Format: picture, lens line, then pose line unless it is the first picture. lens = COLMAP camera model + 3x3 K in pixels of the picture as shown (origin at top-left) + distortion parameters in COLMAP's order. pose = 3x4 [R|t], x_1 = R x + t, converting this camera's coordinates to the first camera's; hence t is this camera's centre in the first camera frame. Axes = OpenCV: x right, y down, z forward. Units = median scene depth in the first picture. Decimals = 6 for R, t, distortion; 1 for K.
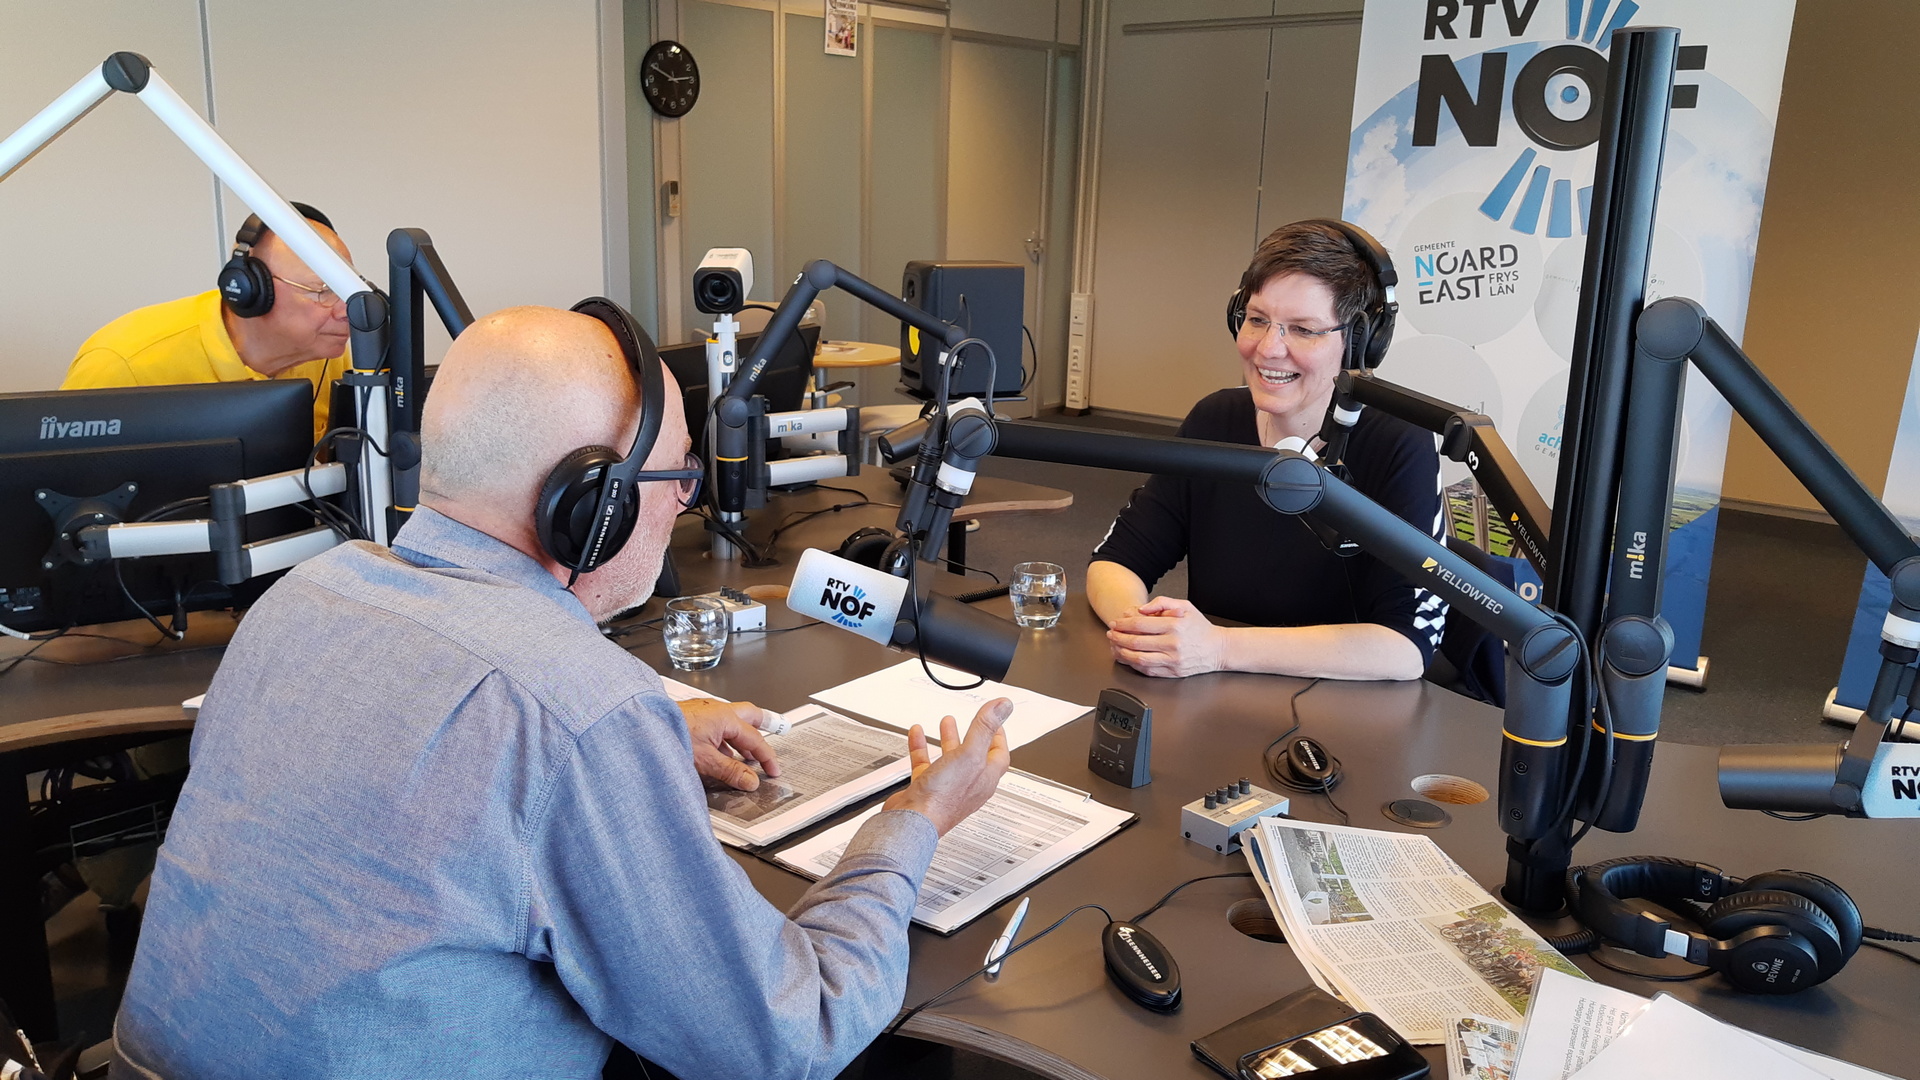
lens RADIAL K [[1414.0, 0, 953.7], [0, 1414.0, 498.6], [0, 0, 1]] dist [0.010625, -0.026767]
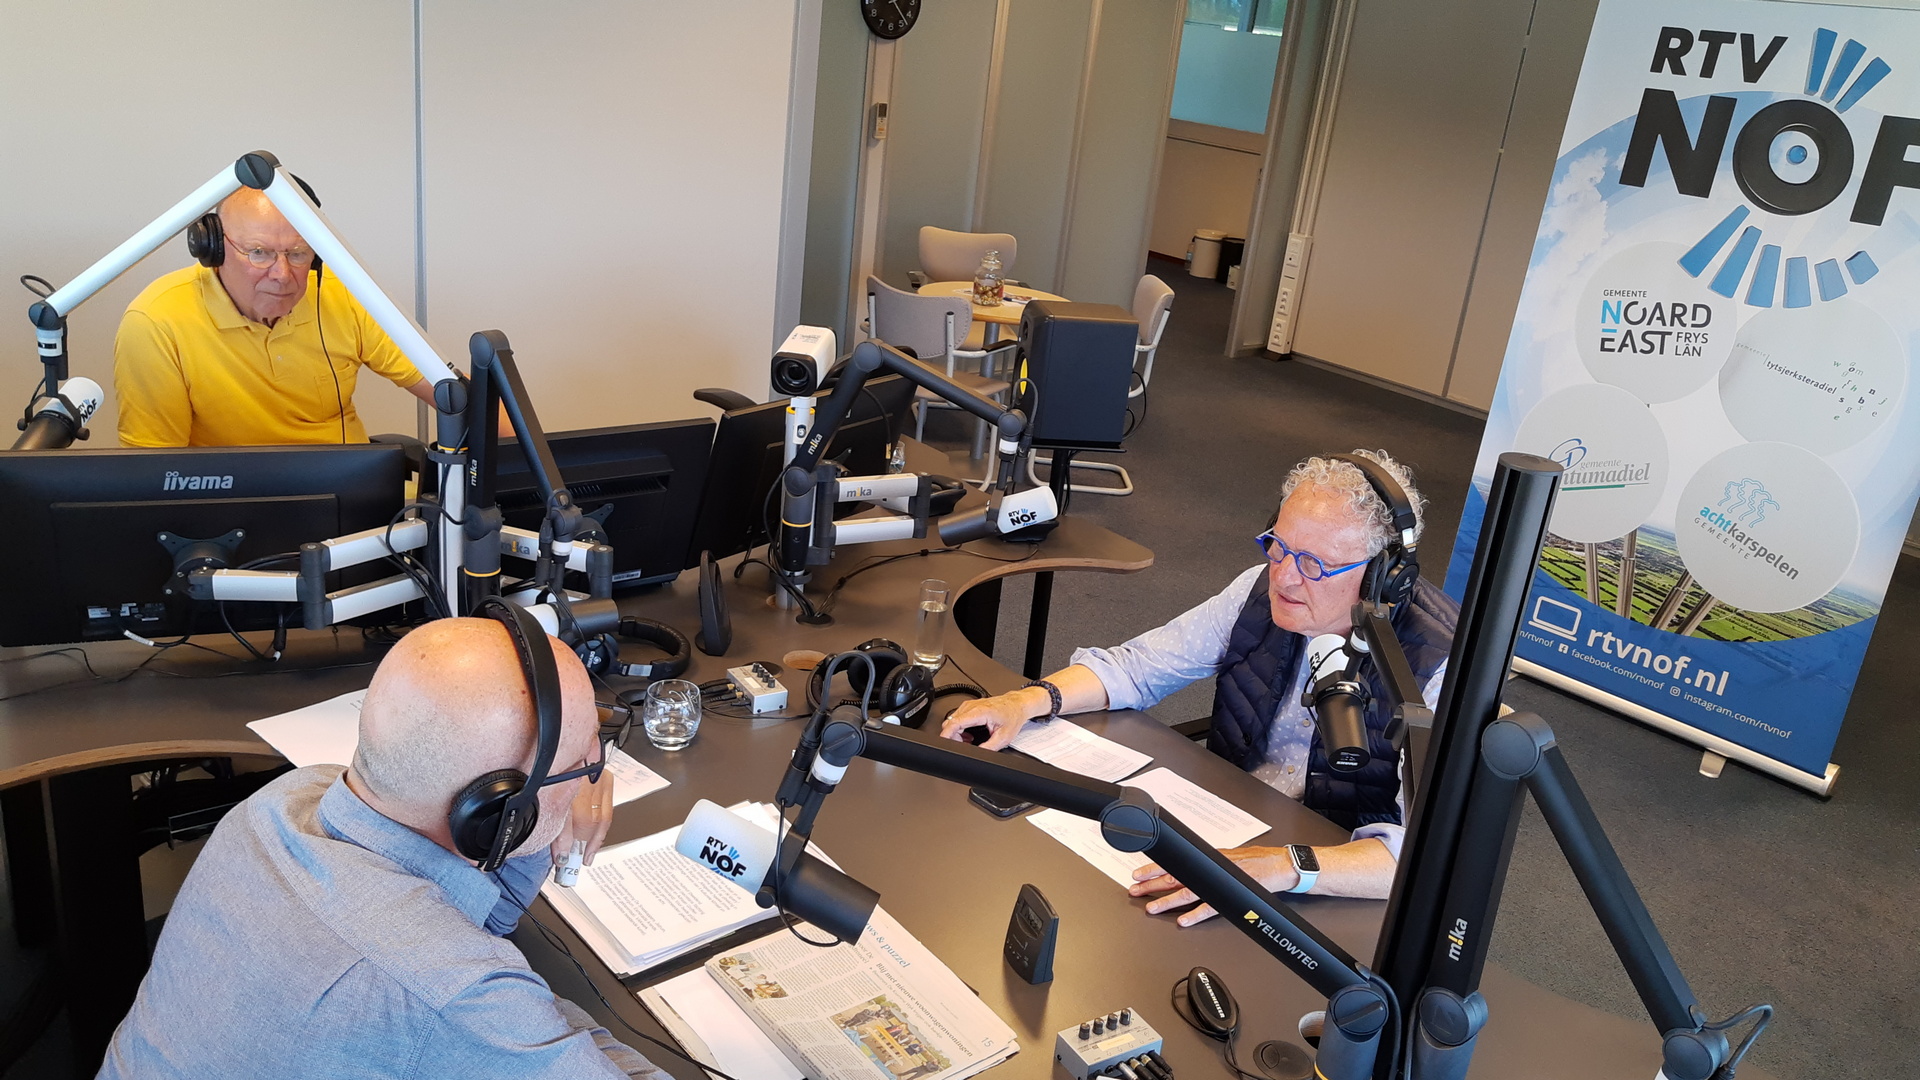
lens RADIAL K [[1414.0, 0, 968.7], [0, 1414.0, 510.8], [0, 0, 1]] dist [0.010625, -0.026767]
pose [[0.981194, 0.137015, -0.135962, 0.059850], [-0.122312, 0.986243, 0.111196, -0.090391], [0.149327, -0.092476, 0.984454, -0.013968]]
